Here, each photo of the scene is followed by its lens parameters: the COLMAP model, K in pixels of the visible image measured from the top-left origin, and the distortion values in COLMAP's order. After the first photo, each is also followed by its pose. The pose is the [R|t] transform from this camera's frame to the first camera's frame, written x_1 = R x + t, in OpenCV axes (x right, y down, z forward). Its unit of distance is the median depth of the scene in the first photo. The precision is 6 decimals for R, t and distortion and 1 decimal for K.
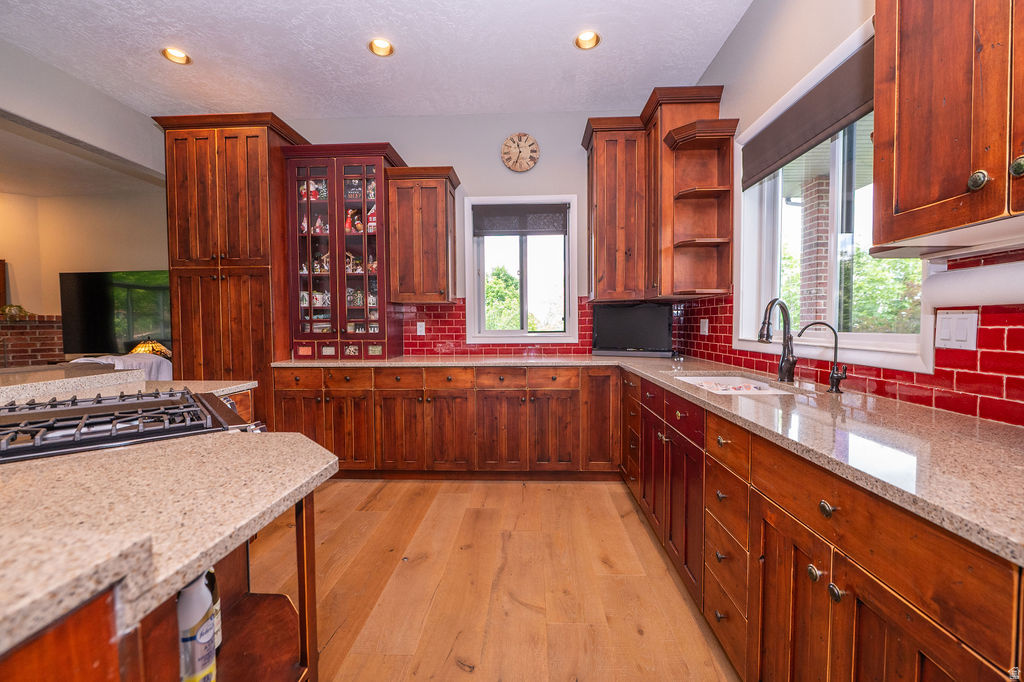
lens RADIAL K [[407.3, 0, 514.7], [0, 407.3, 337.3], [0, 0, 1]] dist [-0.009169, -0.000791]
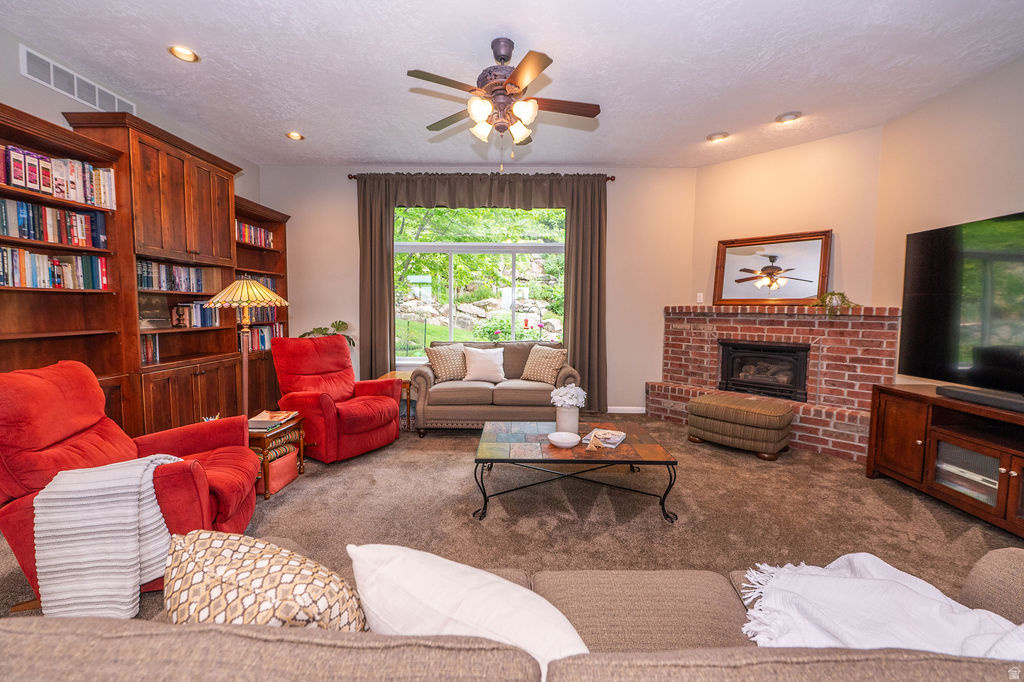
lens RADIAL K [[407.3, 0, 514.9], [0, 407.3, 337.6], [0, 0, 1]] dist [-0.009169, -0.000791]
pose [[0.024883, 0.081138, -0.996392, -0.956594], [-0.046743, 0.995705, 0.079915, -0.055826], [0.998597, 0.044586, 0.028569, 0.731059]]
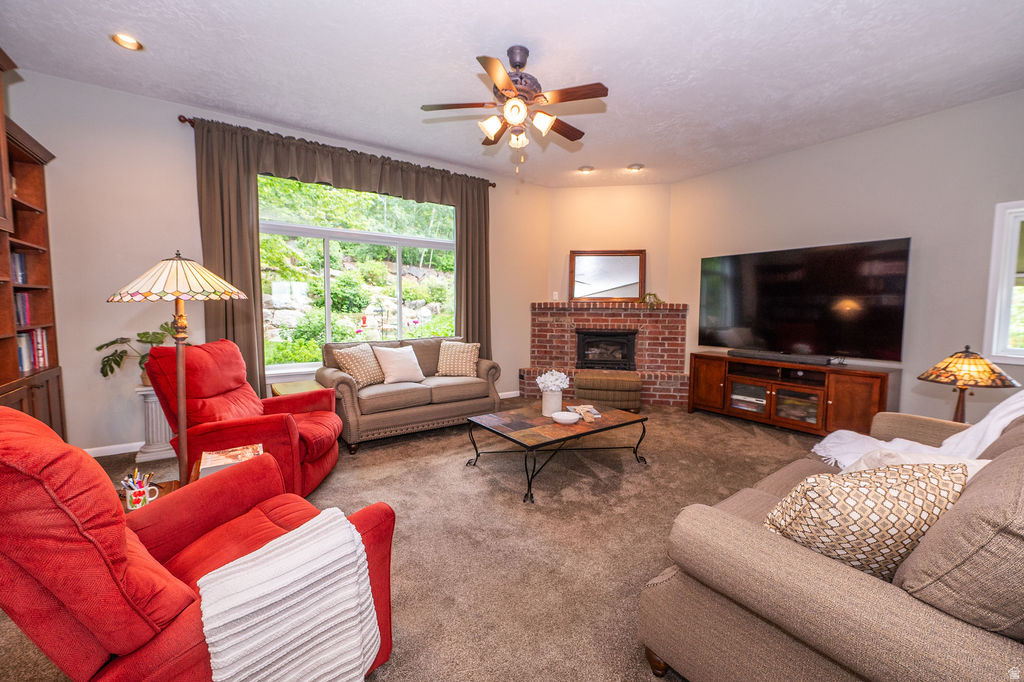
lens RADIAL K [[407.3, 0, 518.3], [0, 407.3, 339.1], [0, 0, 1]] dist [-0.009169, -0.000791]
pose [[0.613347, 0.076578, -0.786093, -1.100657], [-0.043079, 0.997051, 0.063517, -0.026568], [0.788638, -0.005093, 0.614837, 0.156093]]
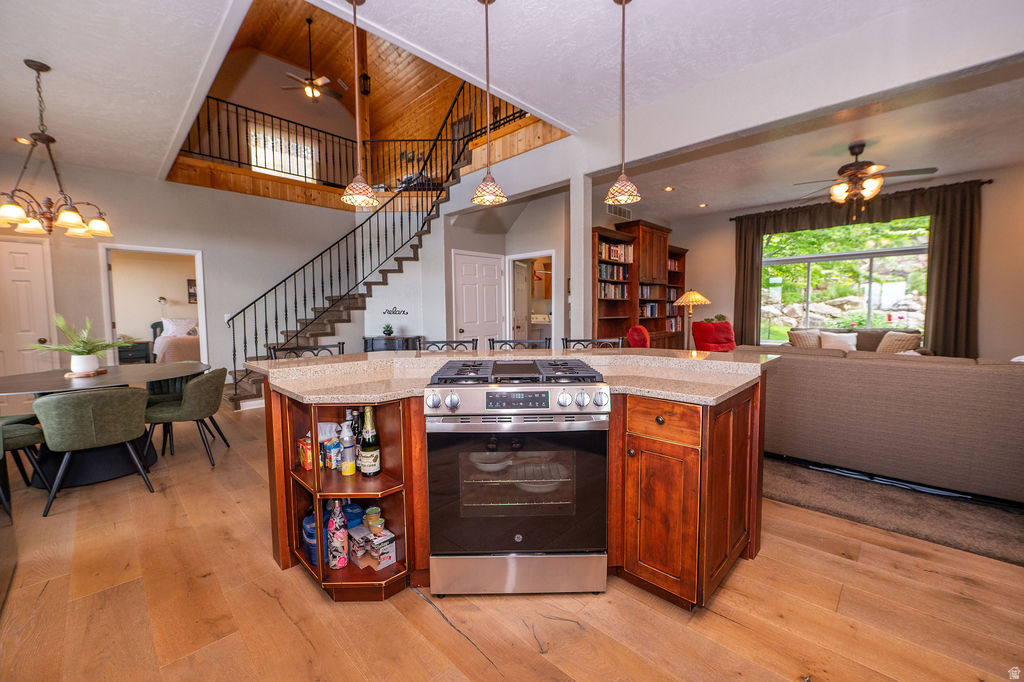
lens RADIAL K [[407.3, 0, 515.7], [0, 407.3, 337.6], [0, 0, 1]] dist [-0.009169, -0.000791]
pose [[-0.663781, 0.062896, -0.745278, 0.073100], [-0.011636, 0.995469, 0.094375, -0.038994], [0.747837, 0.071316, -0.660041, 0.790803]]
